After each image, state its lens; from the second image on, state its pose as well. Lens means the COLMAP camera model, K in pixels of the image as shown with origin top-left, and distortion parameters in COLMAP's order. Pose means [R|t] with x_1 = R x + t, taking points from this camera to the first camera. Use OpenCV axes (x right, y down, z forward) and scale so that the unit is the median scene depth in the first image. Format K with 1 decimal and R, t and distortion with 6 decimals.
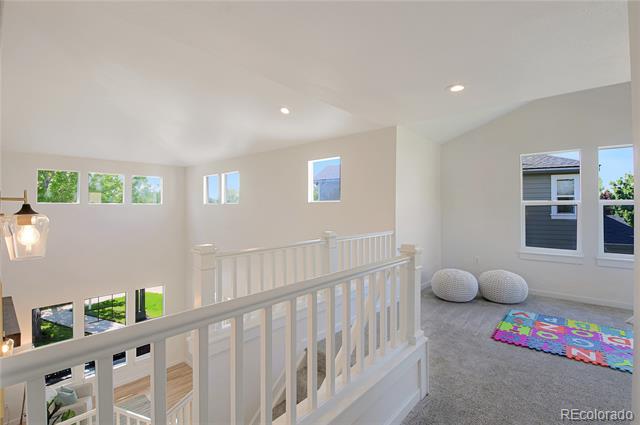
lens RADIAL K [[296.1, 0, 320.0], [0, 296.1, 212.5], [0, 0, 1]] dist [-0.014136, -0.000215]
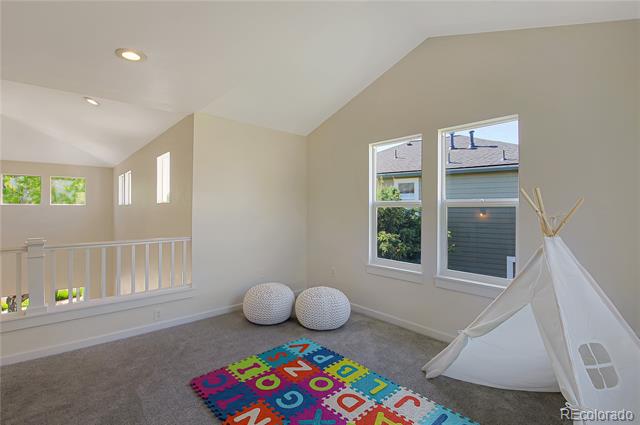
lens RADIAL K [[286.9, 0, 320.0], [0, 286.9, 212.5], [0, 0, 1]] dist [-0.001323, -0.000128]
pose [[0.994308, 0.010350, -0.106037, 0.856064], [-0.011651, 0.999864, -0.011657, -0.001541], [0.105902, 0.012826, 0.994294, 0.254999]]
